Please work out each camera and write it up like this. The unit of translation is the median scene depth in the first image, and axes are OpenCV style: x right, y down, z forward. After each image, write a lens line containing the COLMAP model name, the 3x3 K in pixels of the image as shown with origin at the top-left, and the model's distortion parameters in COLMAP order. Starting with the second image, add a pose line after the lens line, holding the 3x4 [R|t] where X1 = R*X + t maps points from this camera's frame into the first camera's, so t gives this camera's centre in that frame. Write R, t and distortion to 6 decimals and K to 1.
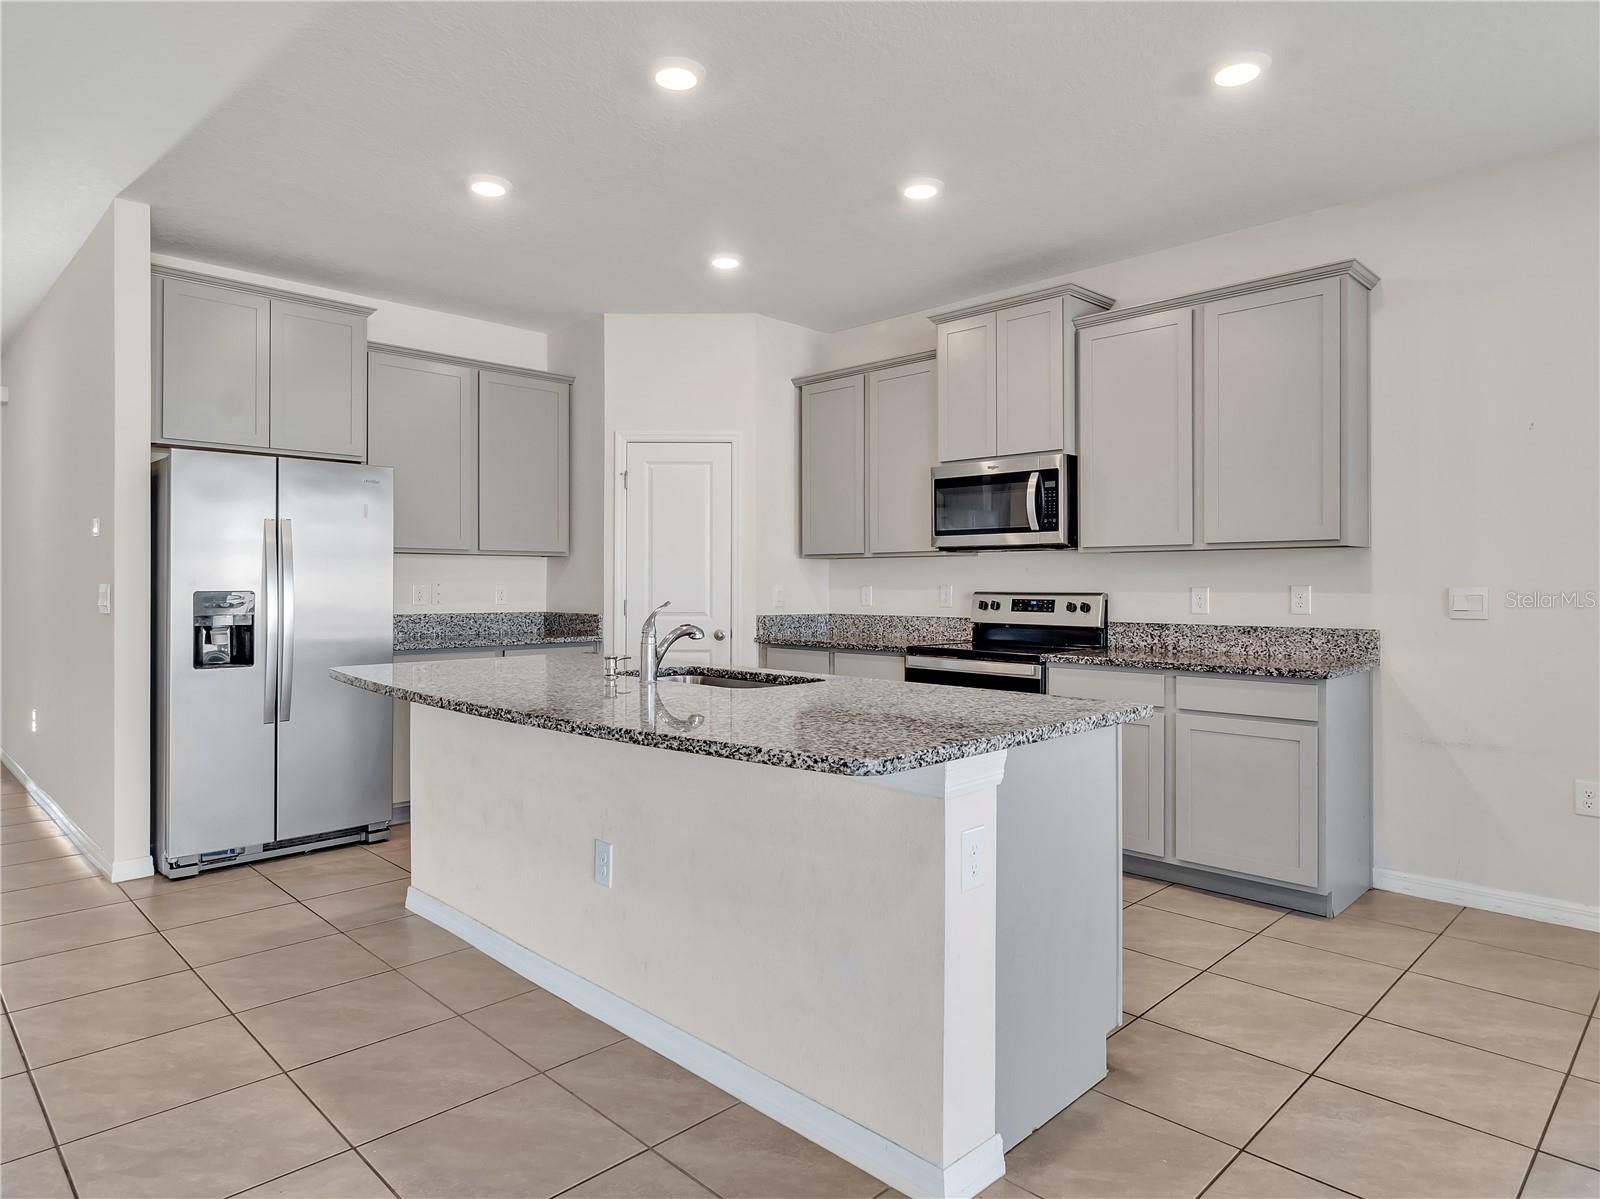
lens RADIAL K [[955.9, 0, 800.9], [0, 955.9, 582.0], [0, 0, 1]] dist [-0.001347, -0.000731]
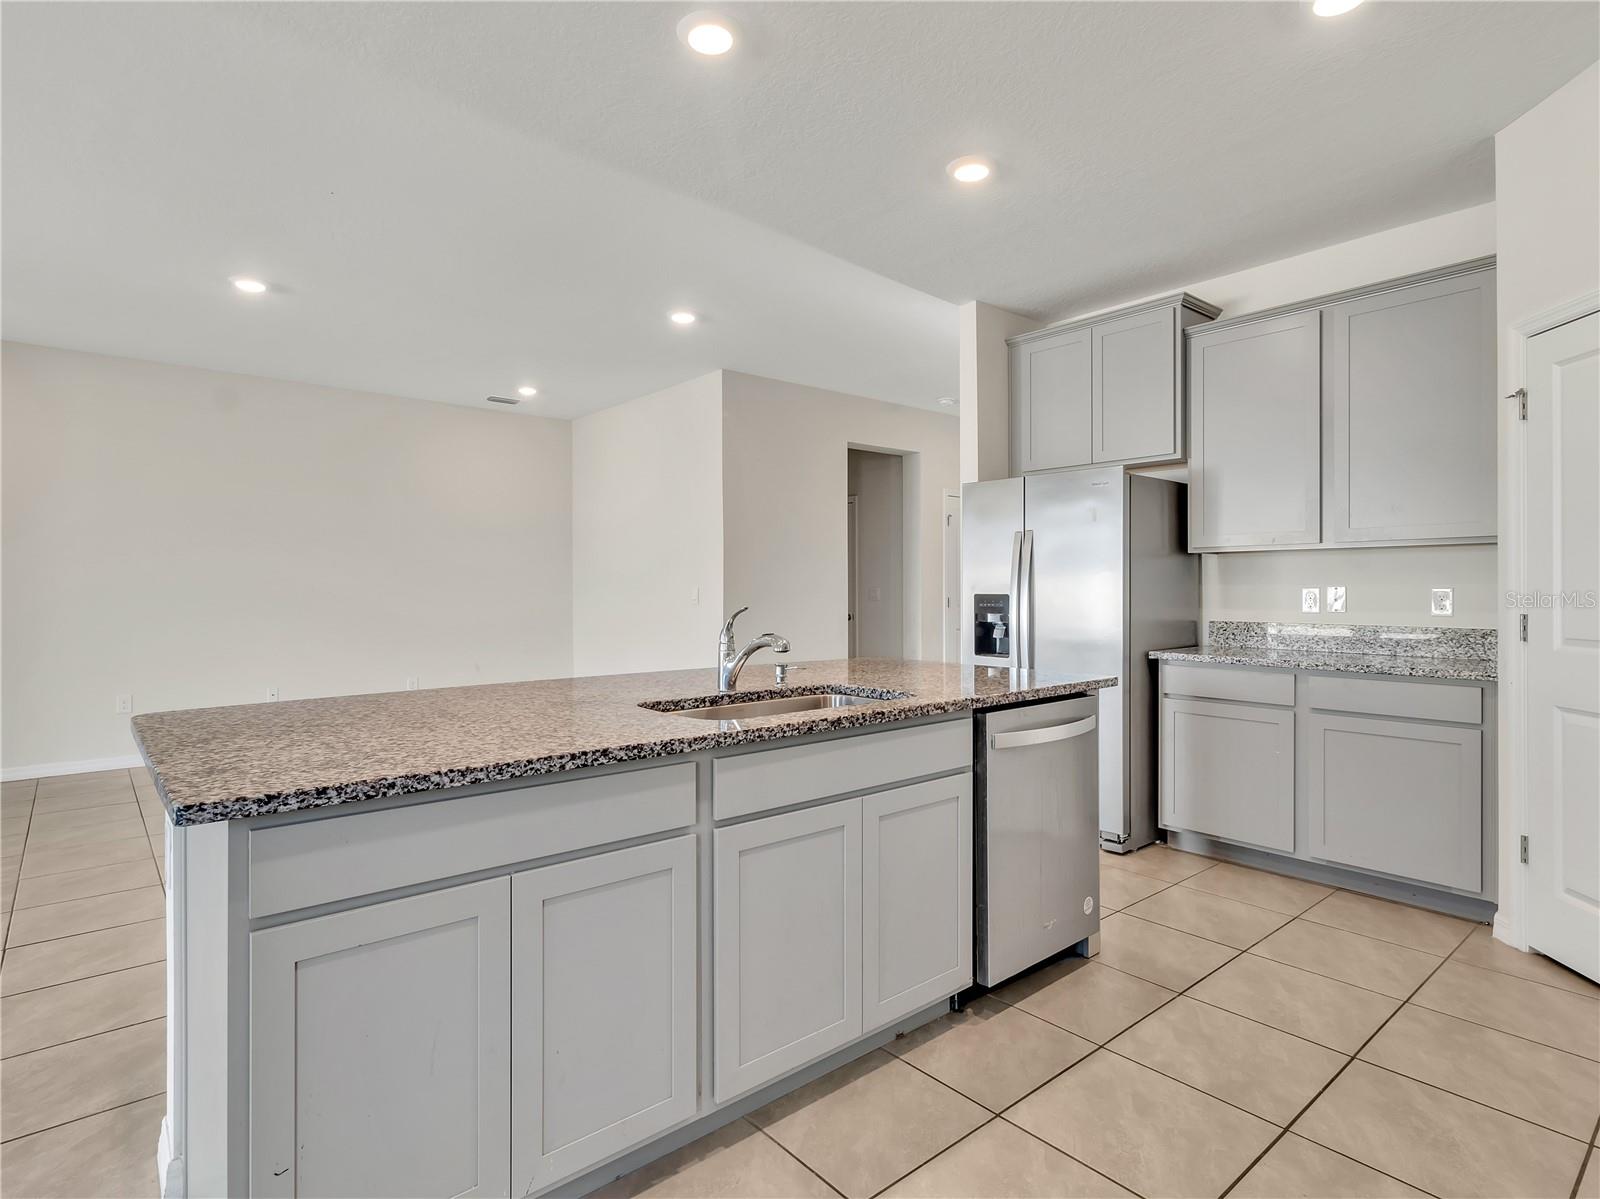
lens RADIAL K [[852.7, 0, 796.3], [0, 852.7, 590.6], [0, 0, 1]] dist [0.003228, 0.000222]
pose [[-0.080053, 0.000835, -0.996790, 0.454664], [0.004064, 0.999992, 0.000511, 0.003040], [0.996782, -0.004010, -0.080055, 0.754334]]
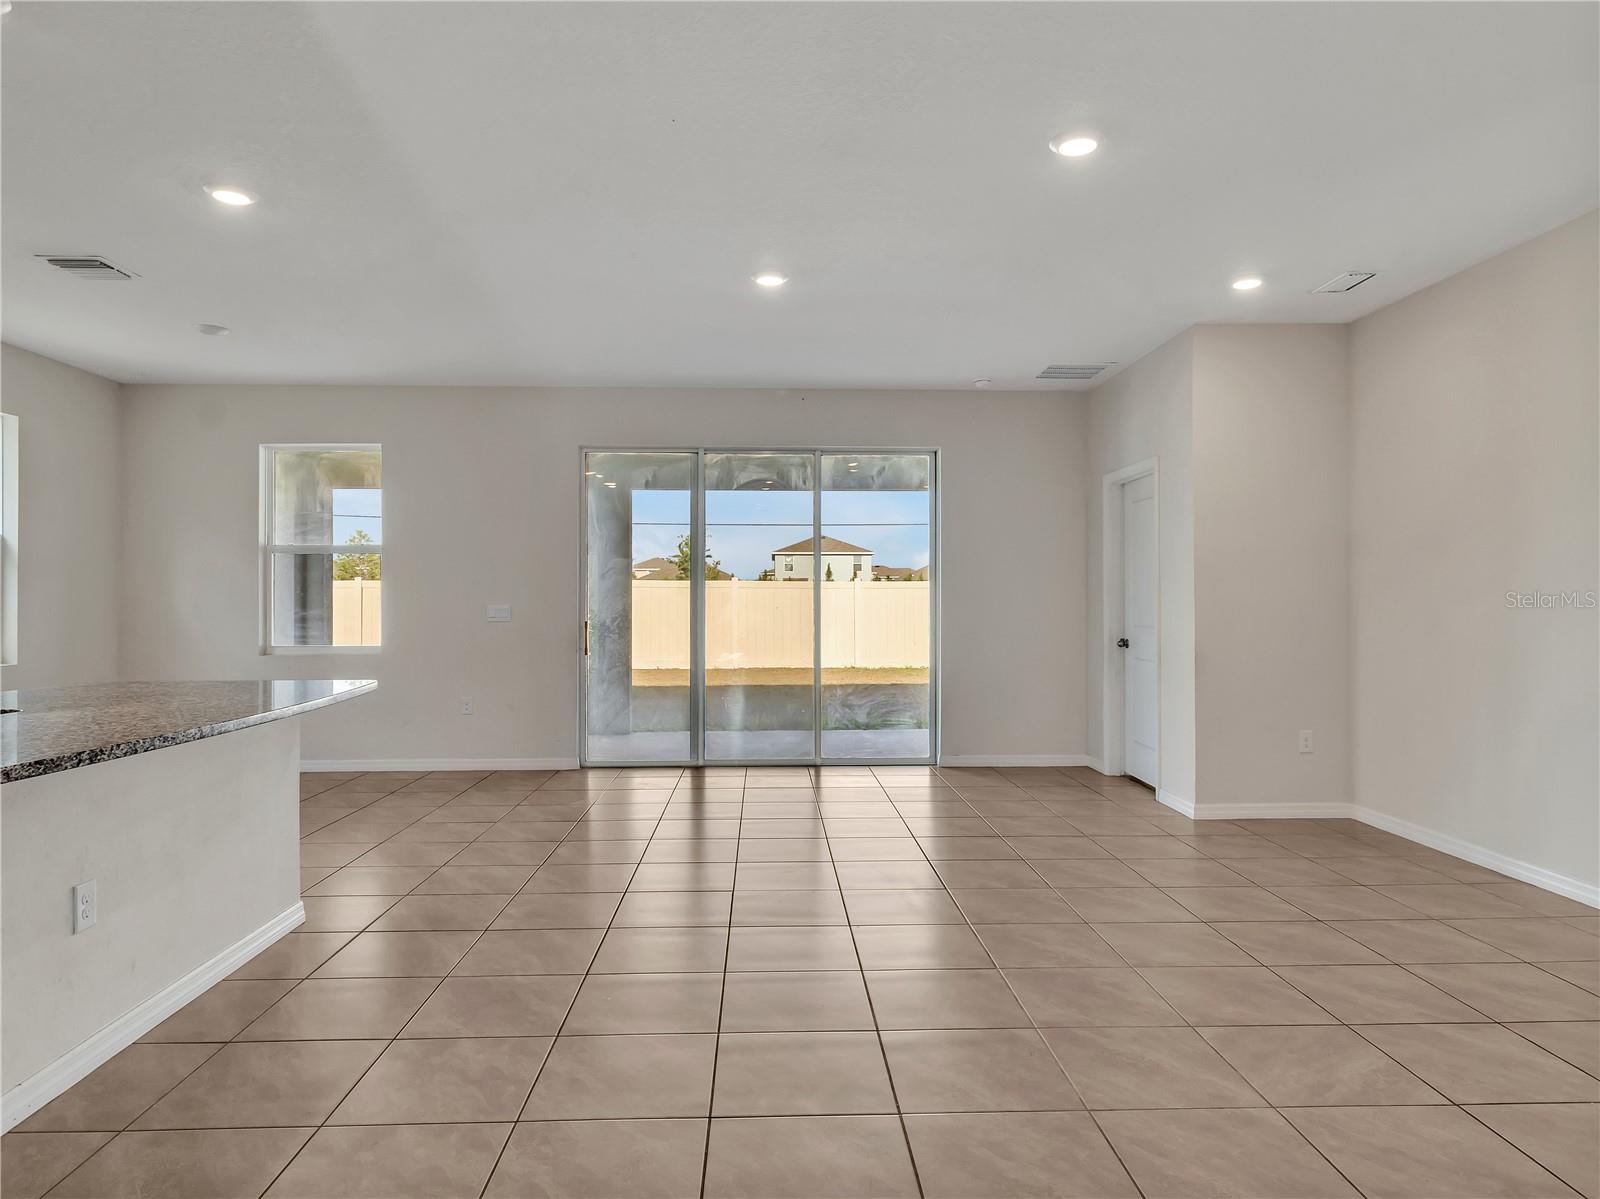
lens RADIAL K [[970.3, 0, 800.0], [0, 970.3, 599.5], [0, 0, 1]] dist [-0.001240, -0.000575]
pose [[-0.736234, 0.000450, 0.676727, -0.819254], [-0.003407, 0.999985, -0.004371, 0.000203], [-0.676719, -0.005524, -0.736221, 0.741095]]
